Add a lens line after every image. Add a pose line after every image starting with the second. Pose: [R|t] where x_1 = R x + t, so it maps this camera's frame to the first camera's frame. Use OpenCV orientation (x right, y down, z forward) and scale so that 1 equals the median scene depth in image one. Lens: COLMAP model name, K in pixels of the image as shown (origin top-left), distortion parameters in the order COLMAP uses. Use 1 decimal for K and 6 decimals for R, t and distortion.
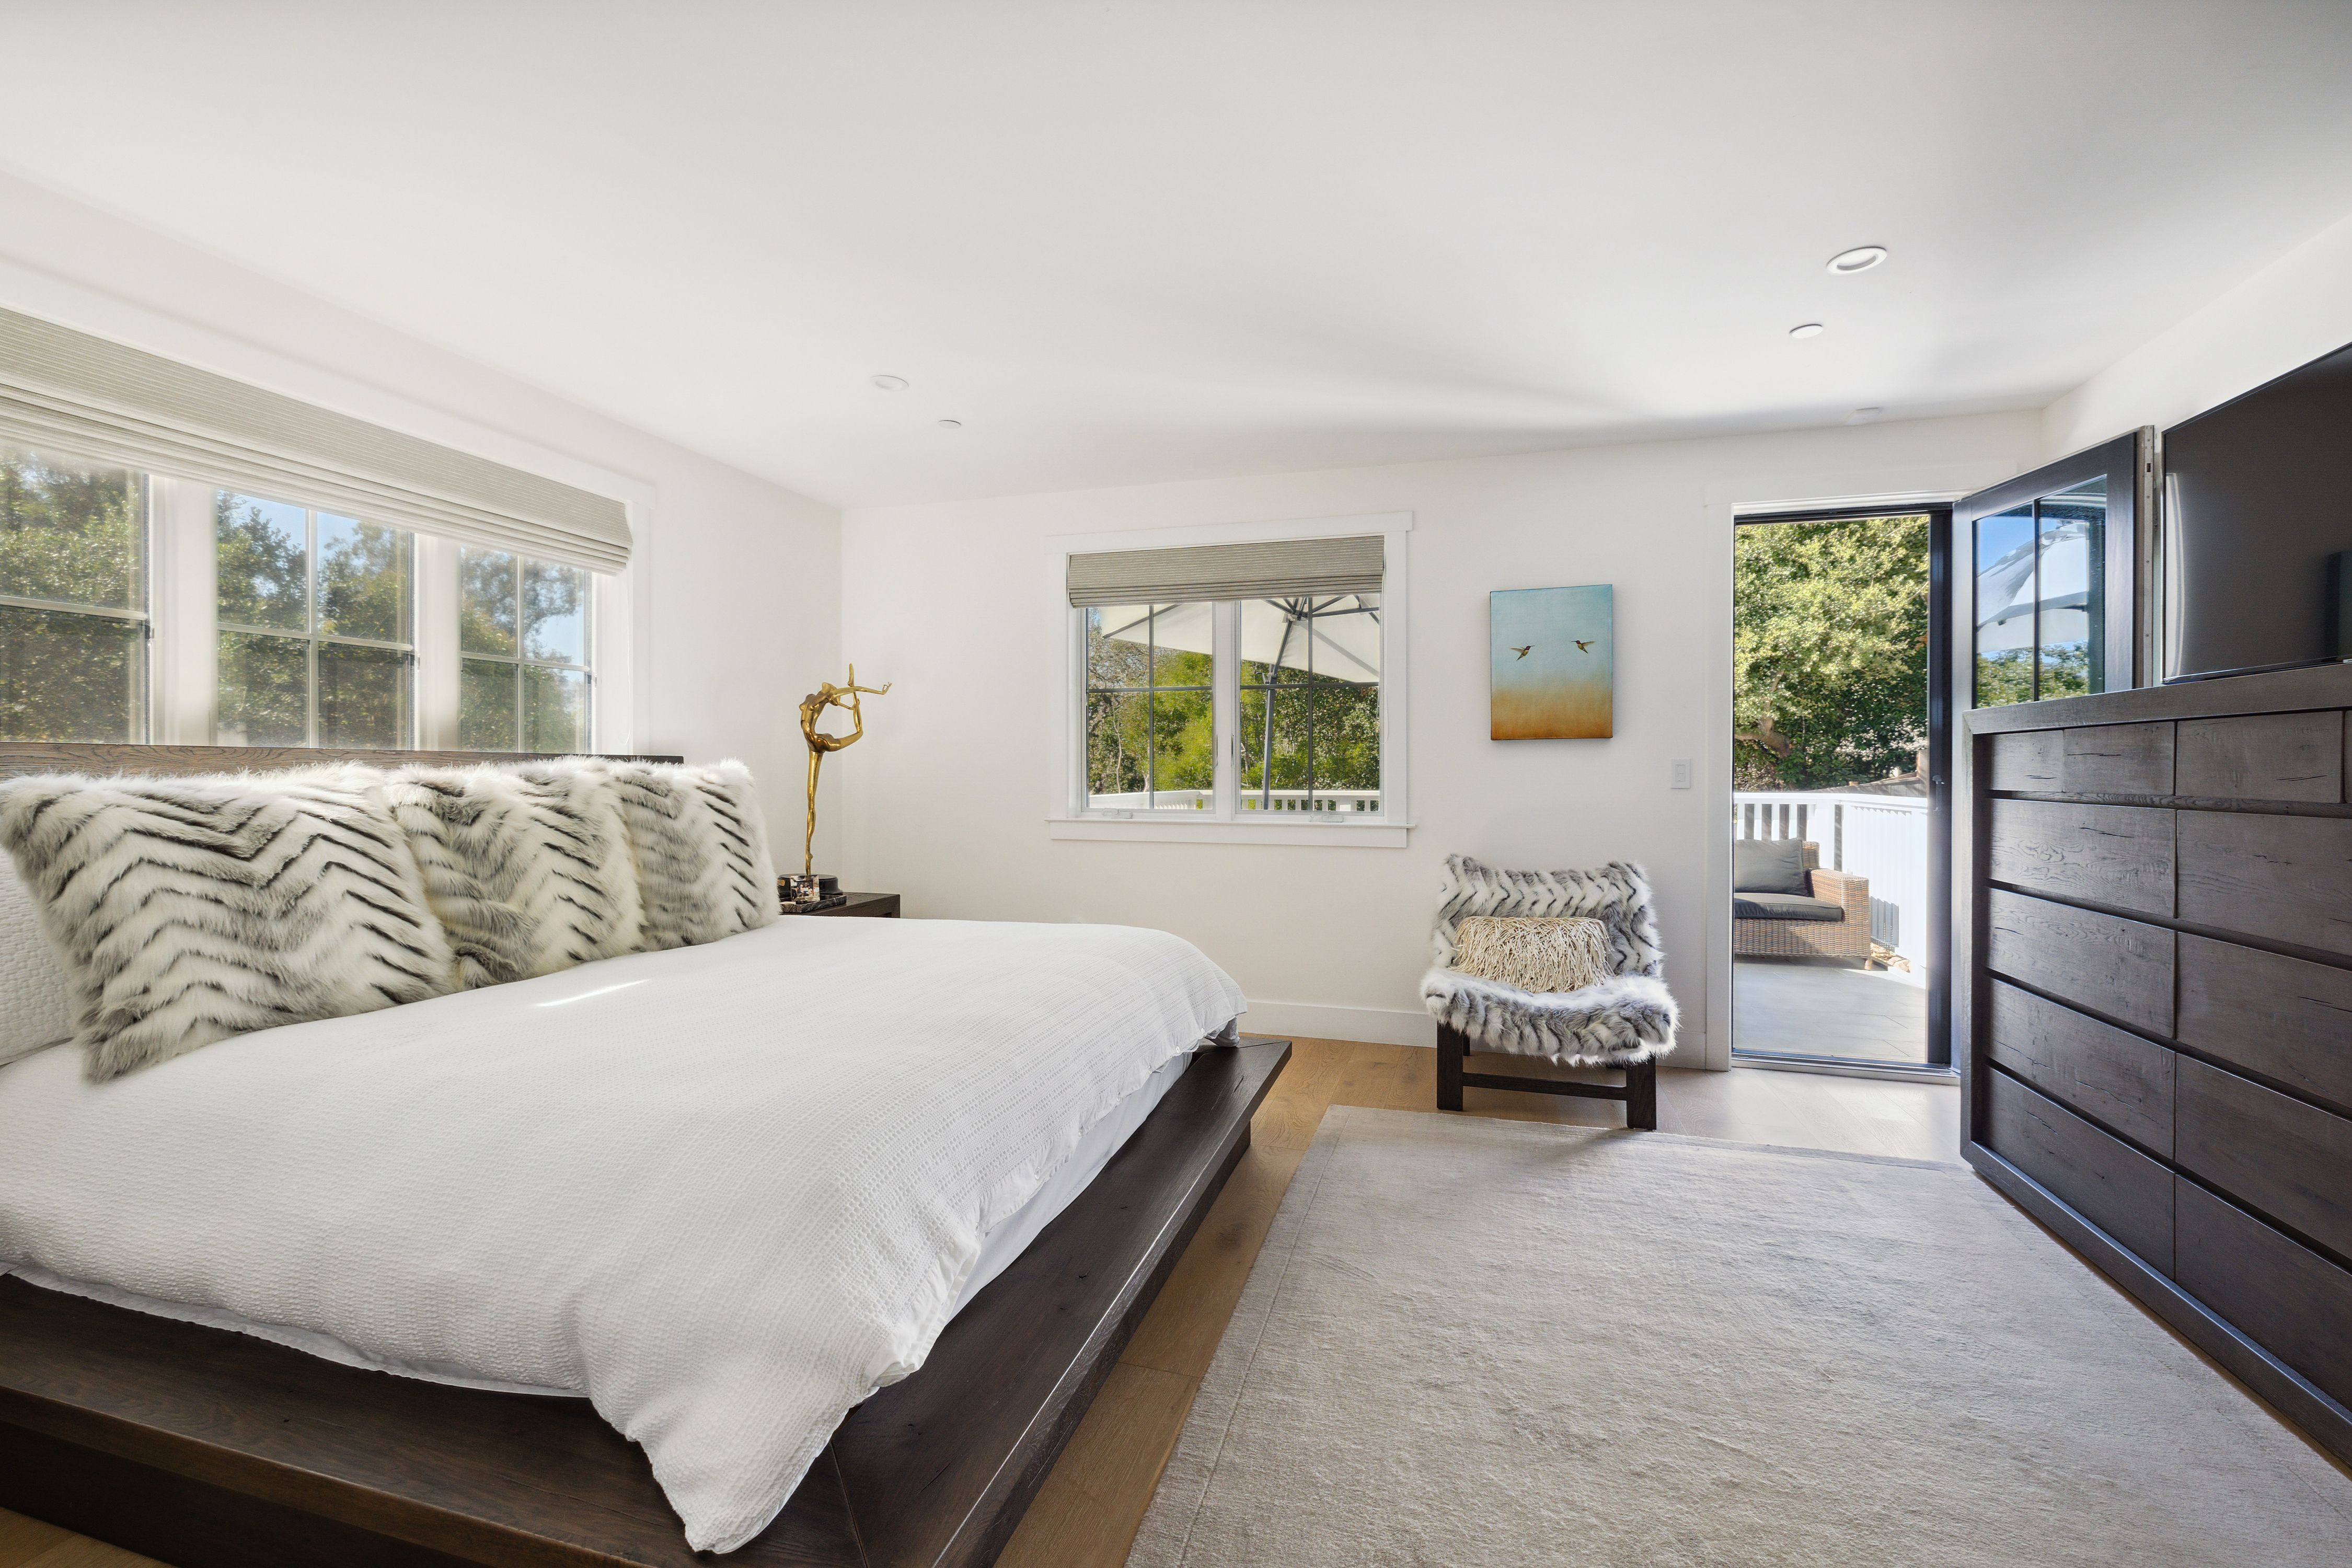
lens RADIAL K [[1008.4, 0, 1178.3], [0, 1008.4, 781.6], [0, 0, 1]] dist [-0.001021, 0.000223]
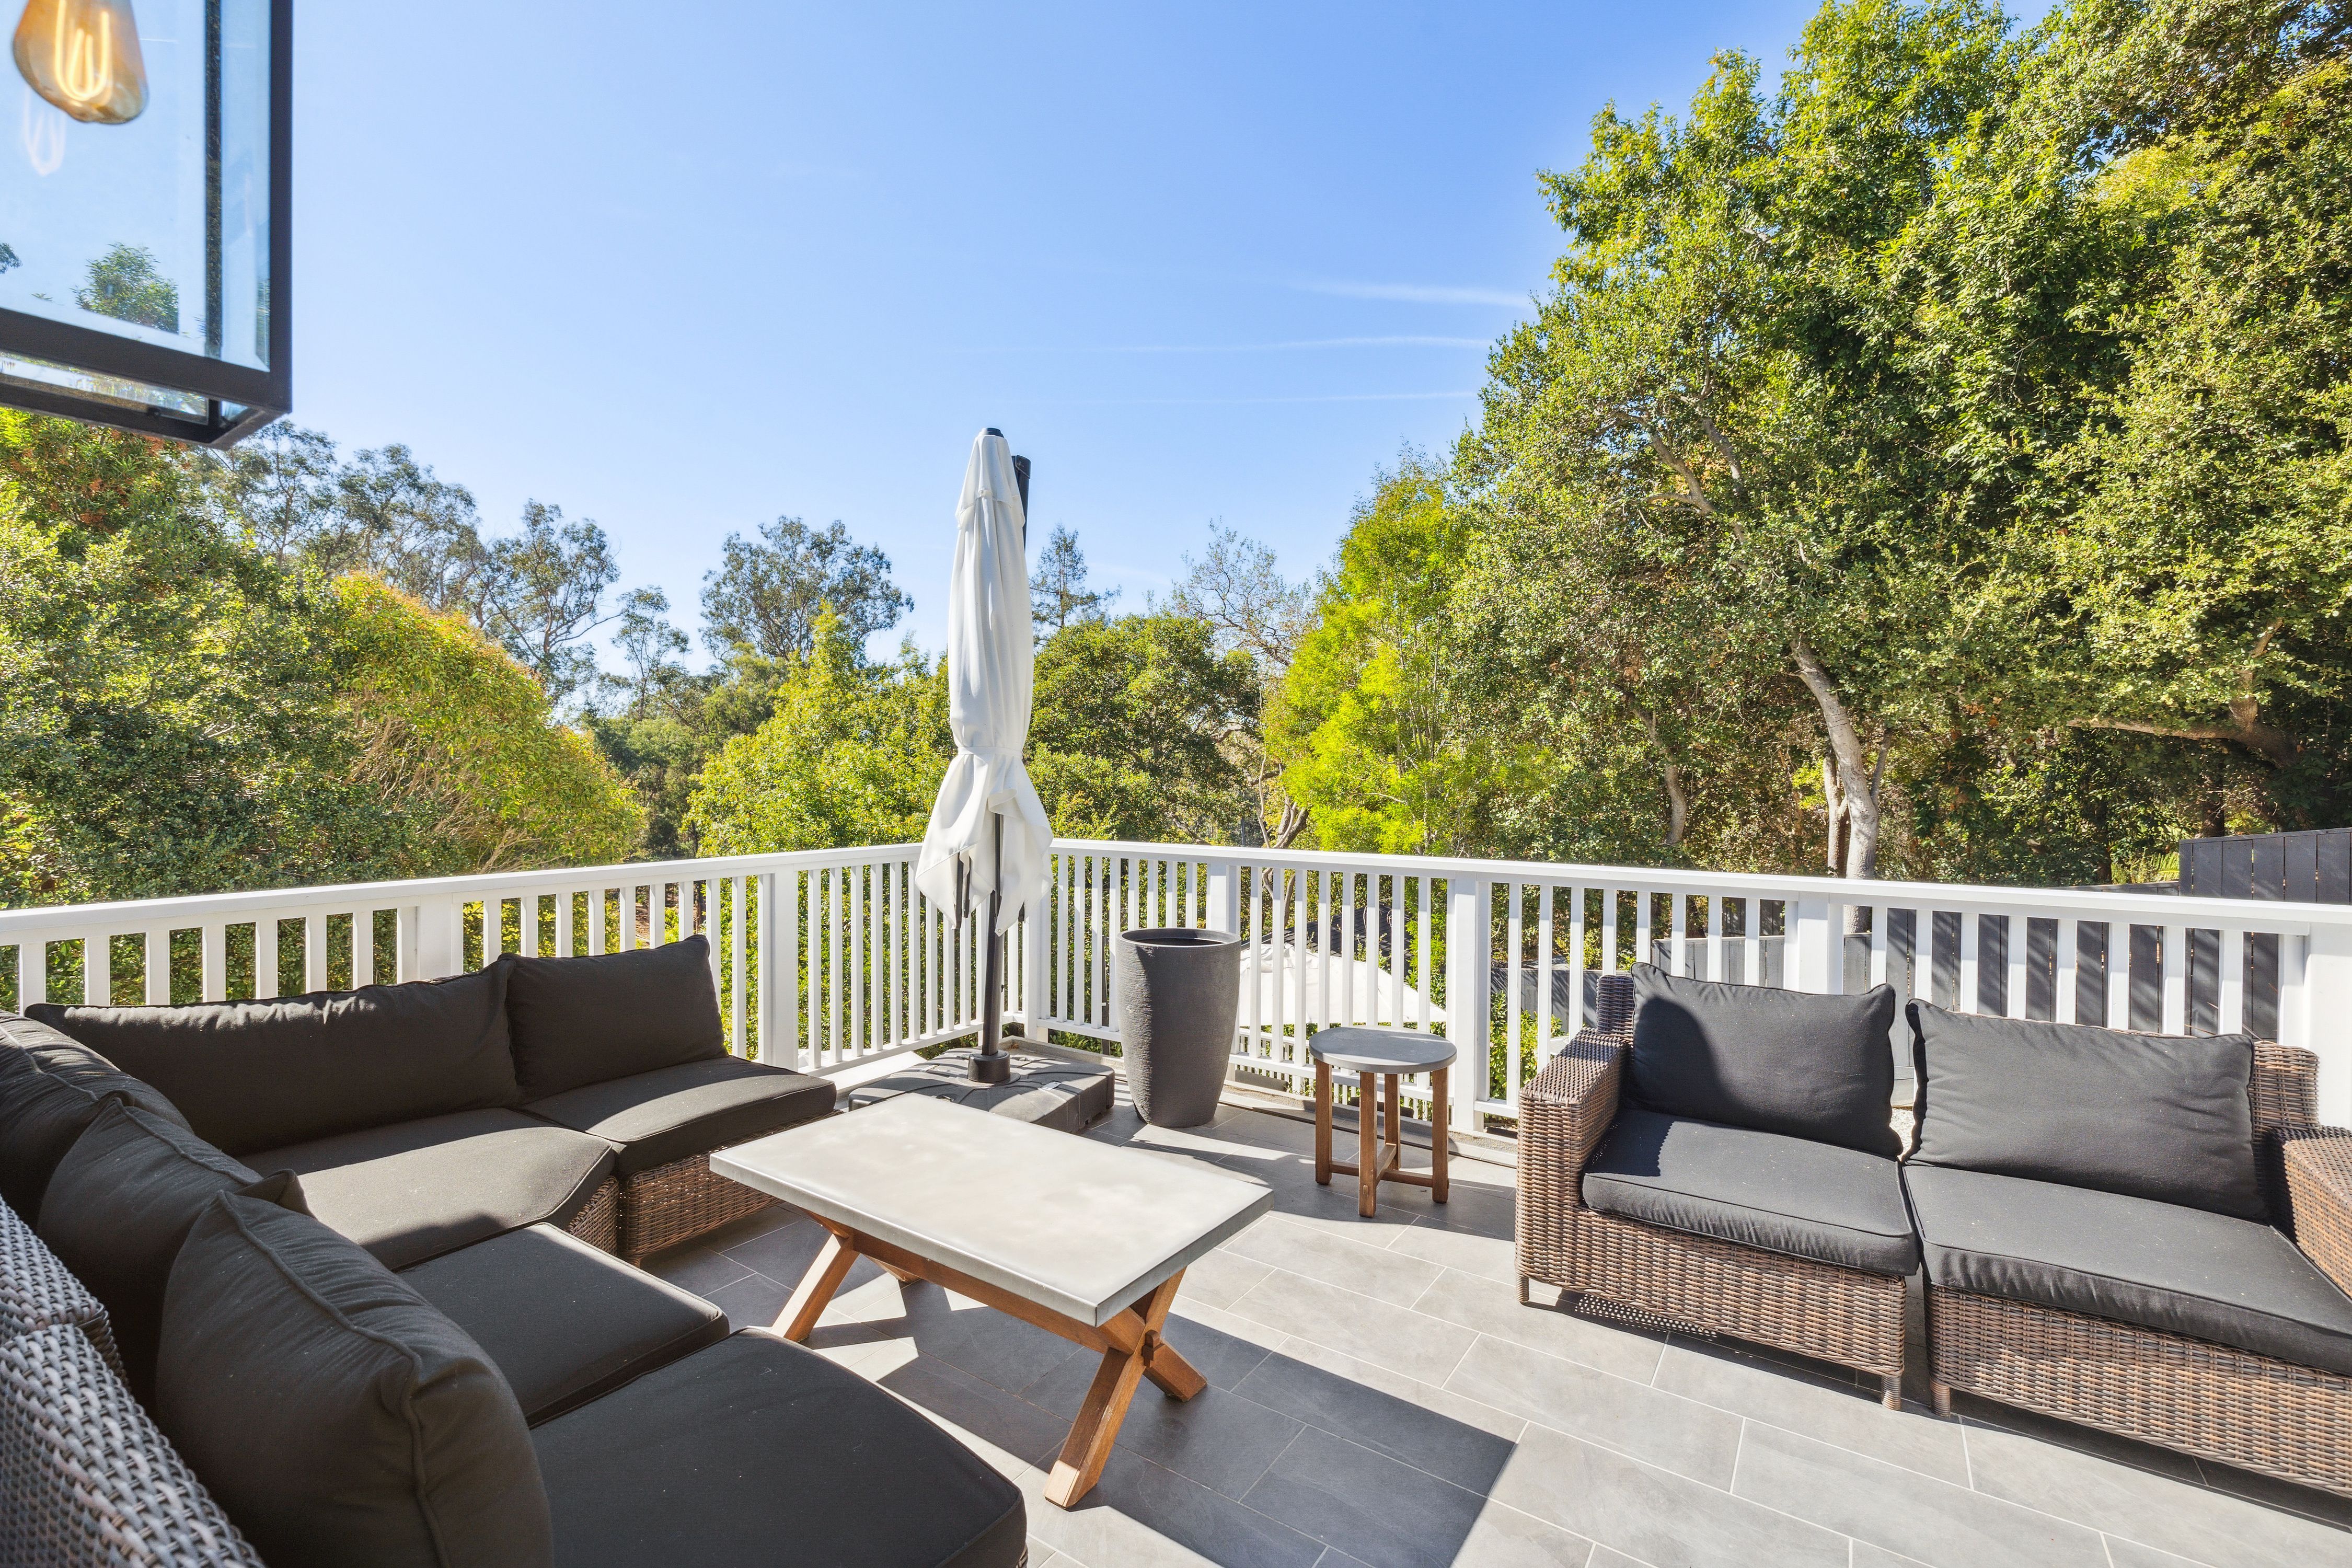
lens RADIAL K [[1008.4, 0, 1177.6], [0, 1008.4, 781.5], [0, 0, 1]] dist [-0.001021, 0.000223]
pose [[0.953037, 0.001185, -0.302851, 0.179737], [0.000278, 0.999988, 0.004789, -0.020528], [0.302853, -0.004648, 0.953026, 0.269143]]
